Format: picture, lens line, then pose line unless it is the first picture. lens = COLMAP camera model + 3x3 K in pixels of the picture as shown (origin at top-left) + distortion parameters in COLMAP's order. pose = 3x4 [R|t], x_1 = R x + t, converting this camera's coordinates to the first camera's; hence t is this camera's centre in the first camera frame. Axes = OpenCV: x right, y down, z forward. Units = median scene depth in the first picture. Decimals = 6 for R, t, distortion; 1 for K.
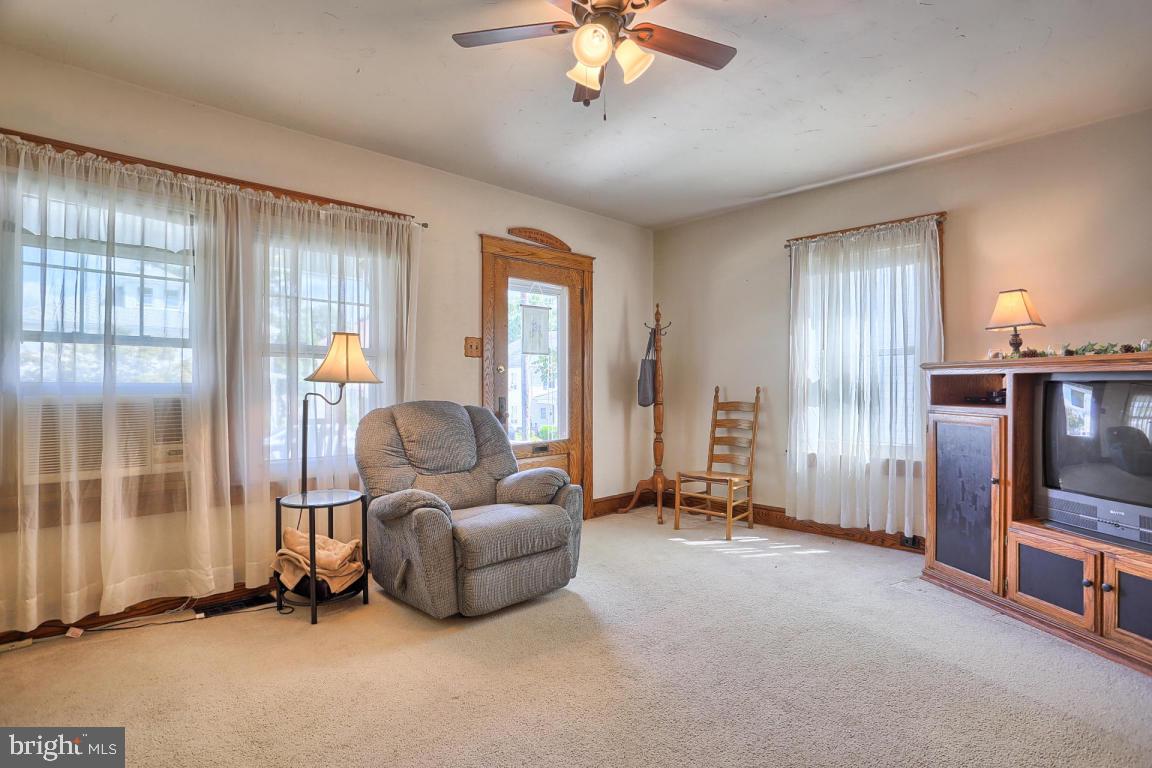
lens RADIAL K [[571.1, 0, 587.7], [0, 571.1, 384.8], [0, 0, 1]] dist [-0.060090, 0.024248]
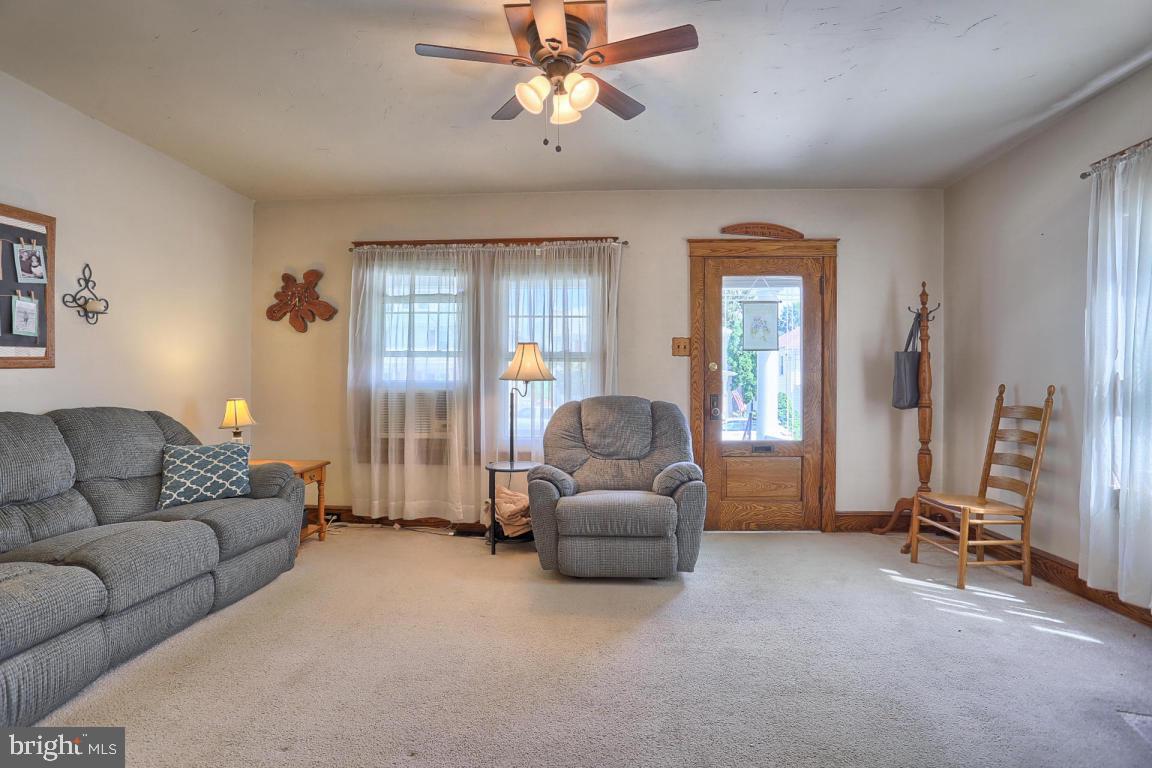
lens RADIAL K [[571.1, 0, 587.7], [0, 571.1, 384.8], [0, 0, 1]] dist [-0.060090, 0.024248]
pose [[0.689450, 0.004490, -0.724319, 0.479486], [-0.001056, 0.999986, 0.005194, -0.000392], [0.724332, -0.002816, 0.689445, 0.142136]]
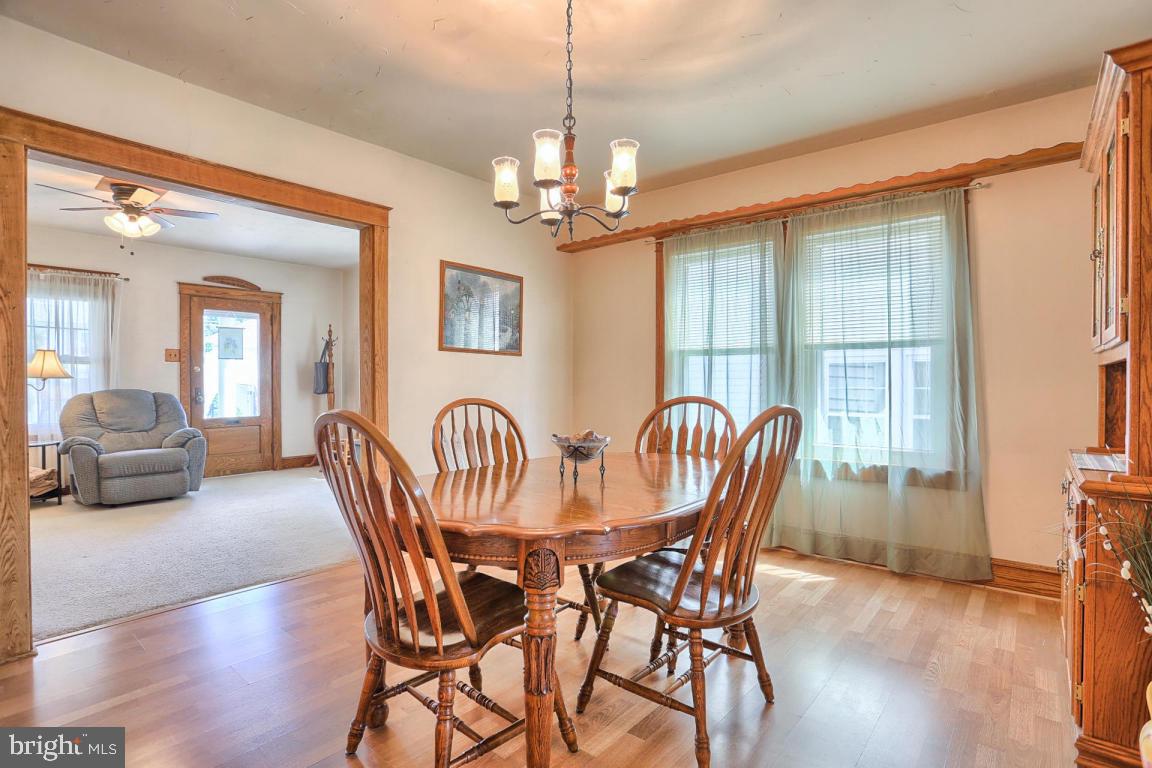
lens RADIAL K [[557.2, 0, 577.8], [0, 557.2, 389.4], [0, 0, 1]] dist [-0.080882, 0.036782]
pose [[0.994028, -0.000017, 0.109130, 0.783183], [-0.001705, 0.999875, 0.015691, 0.002598], [-0.109116, -0.015783, 0.993904, -0.620624]]
